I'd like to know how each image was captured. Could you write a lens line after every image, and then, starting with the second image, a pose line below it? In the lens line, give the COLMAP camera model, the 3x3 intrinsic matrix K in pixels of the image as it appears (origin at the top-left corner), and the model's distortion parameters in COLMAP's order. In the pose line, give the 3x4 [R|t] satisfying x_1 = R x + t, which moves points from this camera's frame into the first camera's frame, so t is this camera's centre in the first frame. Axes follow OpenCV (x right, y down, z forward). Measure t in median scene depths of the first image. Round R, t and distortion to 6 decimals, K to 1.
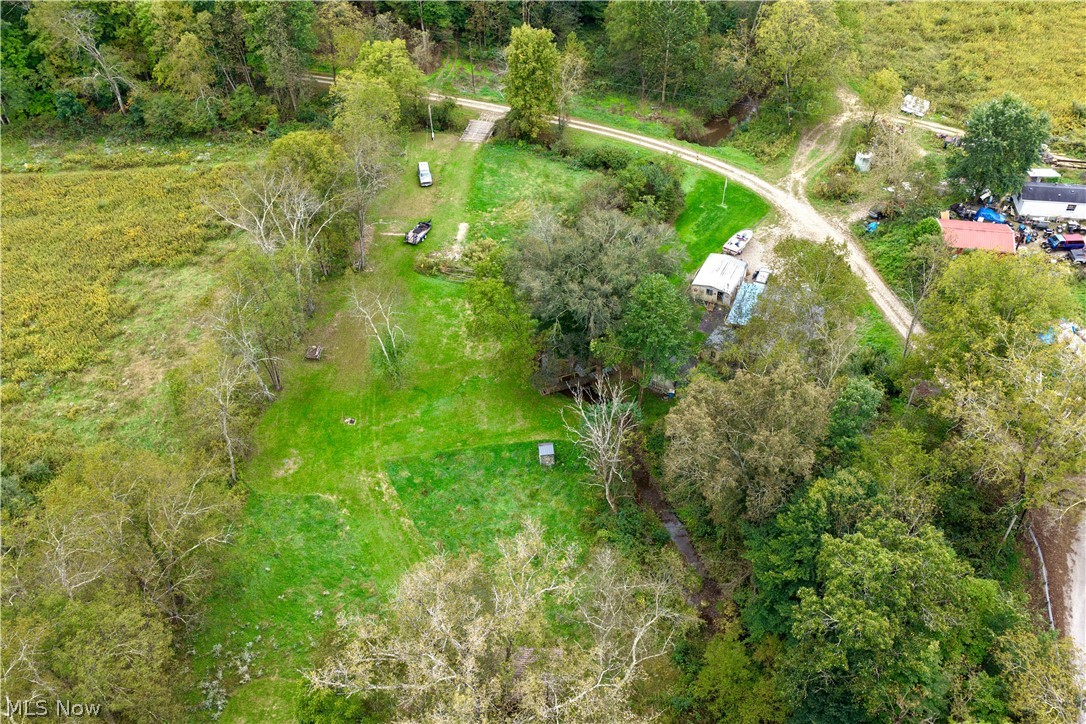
lens RADIAL K [[898.0, 0, 543.0], [0, 898.0, 362.0], [0, 0, 1]] dist [-0.006887, 0.019409]
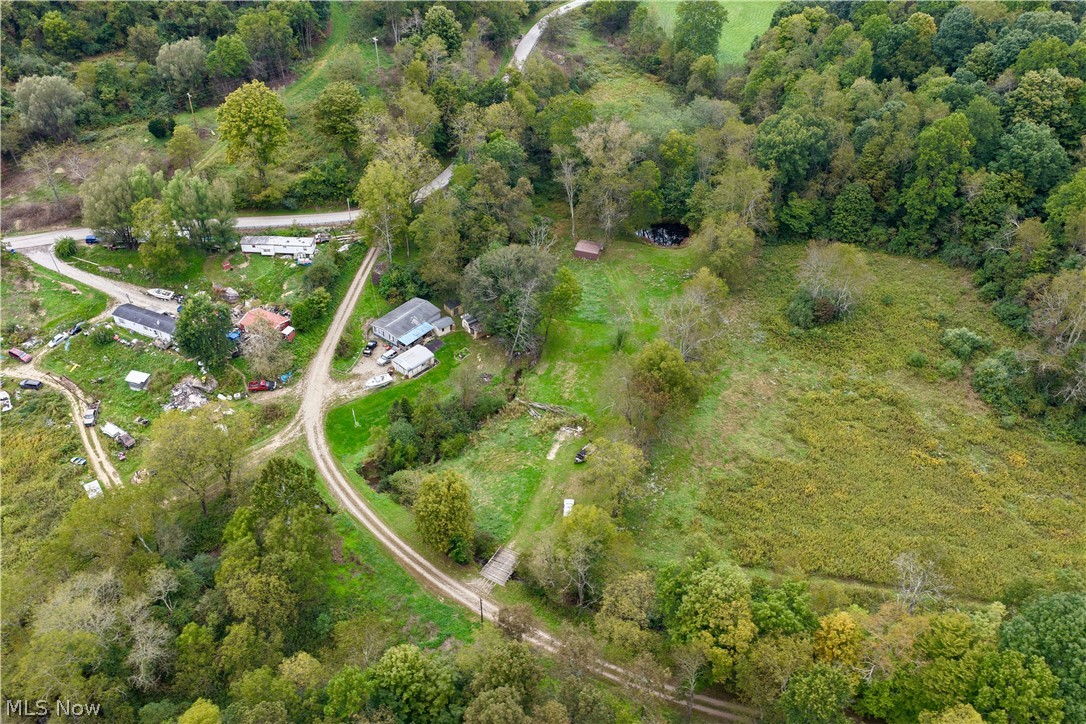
lens RADIAL K [[898.0, 0, 543.0], [0, 898.0, 362.0], [0, 0, 1]] dist [-0.006887, 0.019409]
pose [[-0.960679, -0.162596, 0.225074, -0.329920], [0.197725, 0.168492, 0.965668, -1.356408], [-0.194937, 0.972200, -0.129718, 0.991676]]
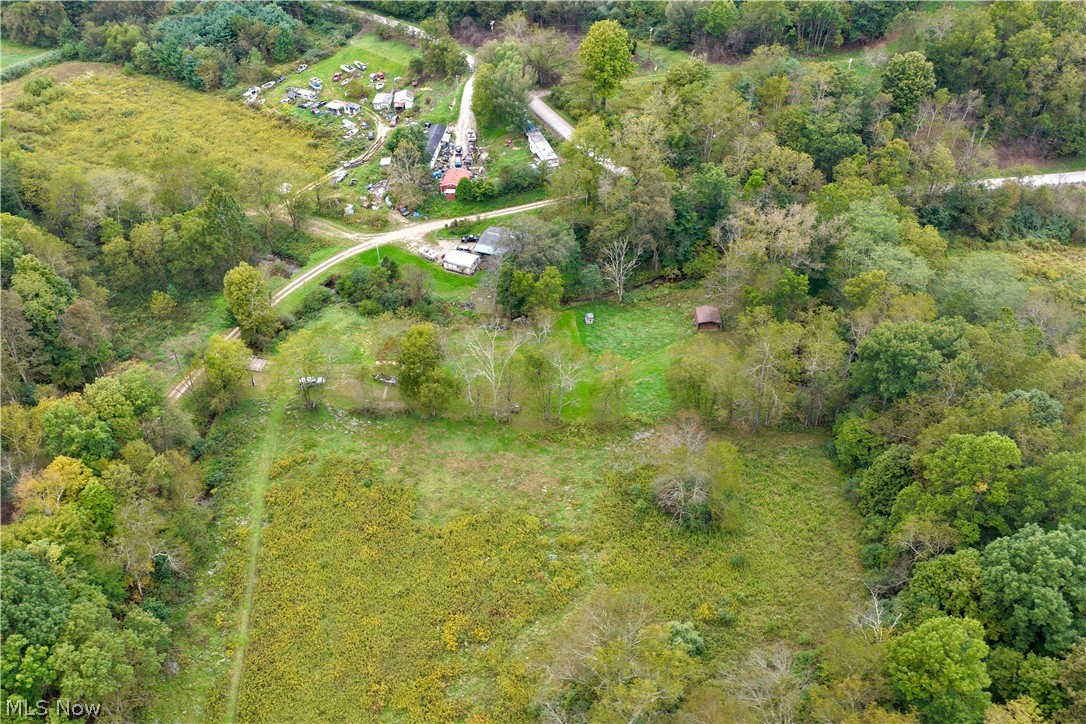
lens RADIAL K [[898.0, 0, 543.0], [0, 898.0, 362.0], [0, 0, 1]] dist [-0.006887, 0.019409]
pose [[-0.050025, -0.617524, 0.784960, -1.177265], [0.677738, 0.556302, 0.480832, -0.637655], [-0.733600, 0.556051, 0.390690, 0.233576]]
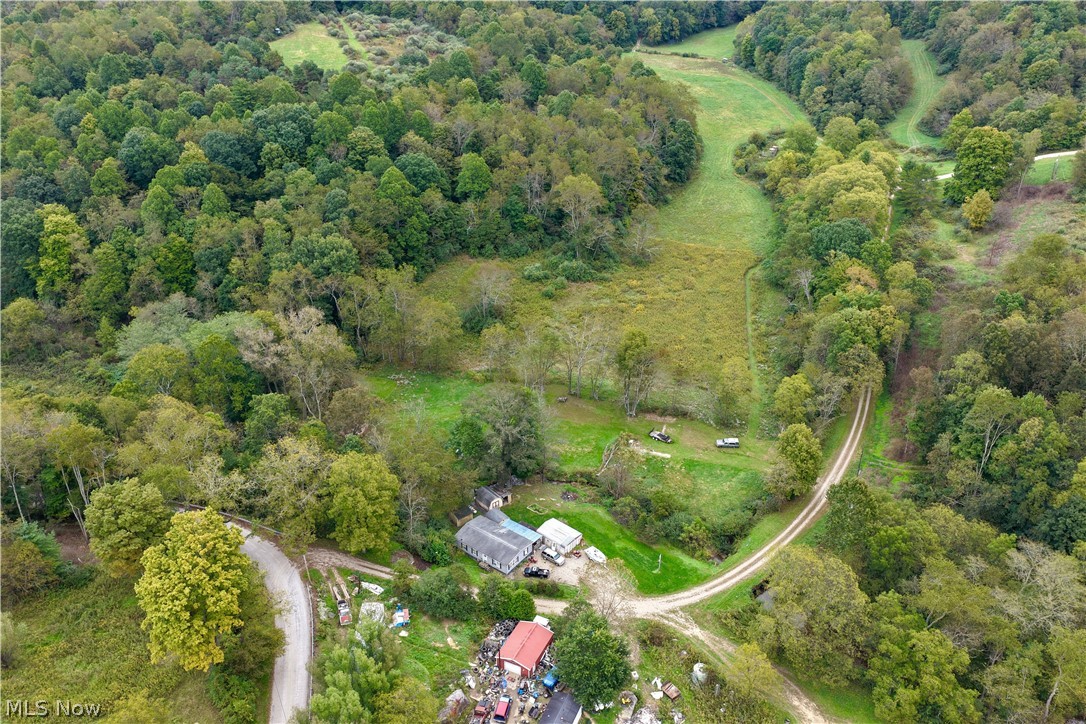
lens RADIAL K [[898.0, 0, 543.0], [0, 898.0, 362.0], [0, 0, 1]] dist [-0.006887, 0.019409]
pose [[-0.243742, 0.504335, -0.828394, 1.106397], [-0.649845, 0.549120, 0.525517, -0.871419], [0.719924, 0.666419, 0.193896, 0.422365]]
